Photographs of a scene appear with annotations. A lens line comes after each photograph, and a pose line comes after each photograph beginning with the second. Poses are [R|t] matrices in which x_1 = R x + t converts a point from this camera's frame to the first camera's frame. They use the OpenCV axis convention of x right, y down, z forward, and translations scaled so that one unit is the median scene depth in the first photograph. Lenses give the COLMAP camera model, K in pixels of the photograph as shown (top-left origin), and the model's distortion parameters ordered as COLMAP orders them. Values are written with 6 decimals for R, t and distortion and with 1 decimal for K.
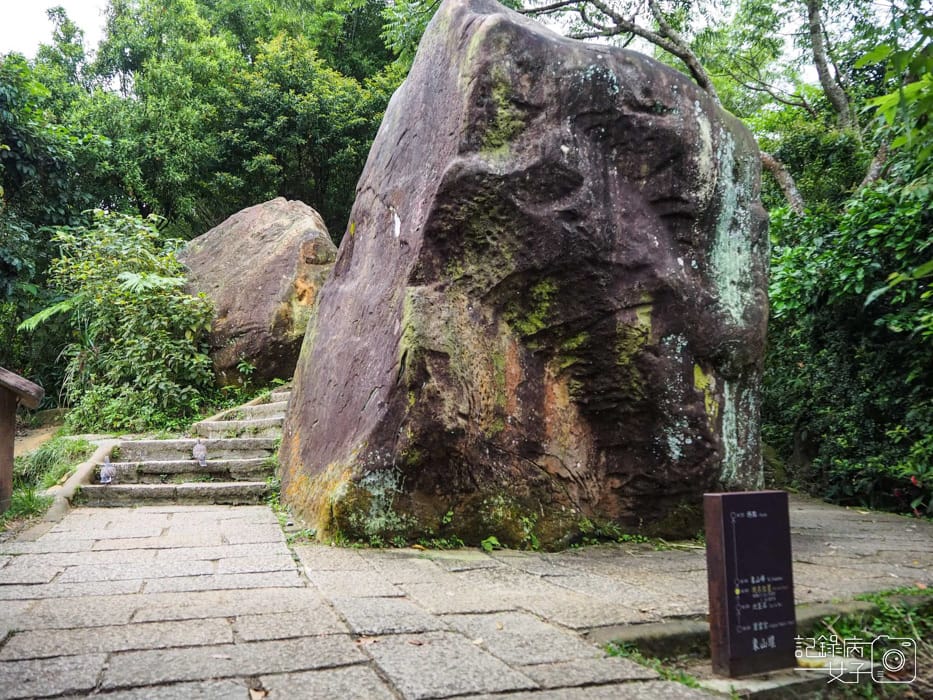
lens RADIAL K [[790.9, 0, 461.7], [0, 790.9, 352.2], [0, 0, 1]] dist [-0.048432, 0.012988]
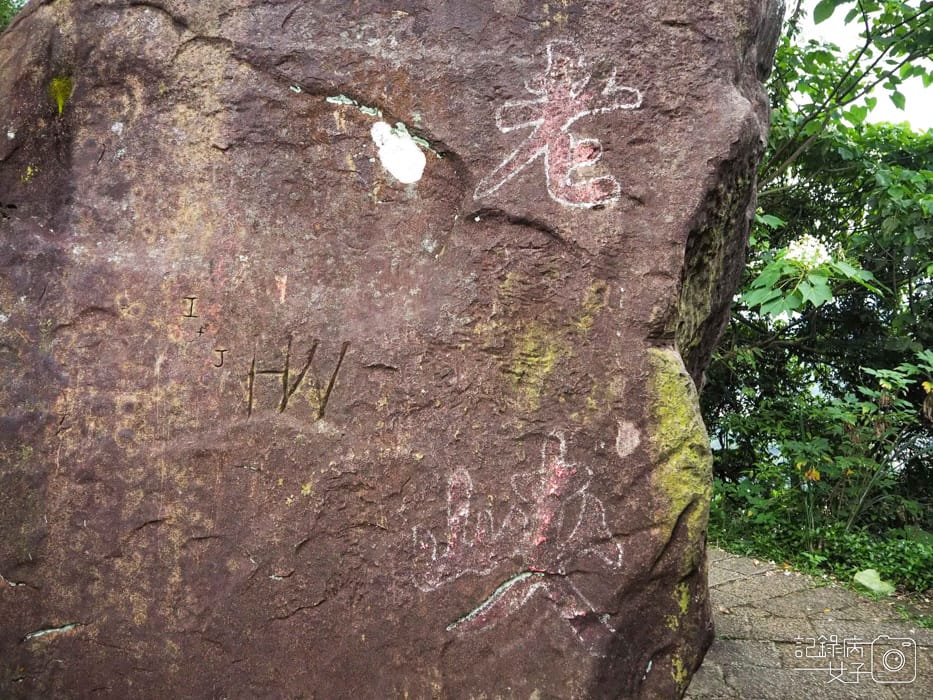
lens RADIAL K [[790.9, 0, 472.0], [0, 790.9, 346.5], [0, 0, 1]] dist [-0.048432, 0.012988]
pose [[0.512537, -0.024356, 0.858319, -0.256335], [-0.088163, 0.992822, 0.080818, -0.056675], [-0.854127, -0.117094, 0.506711, 0.437778]]
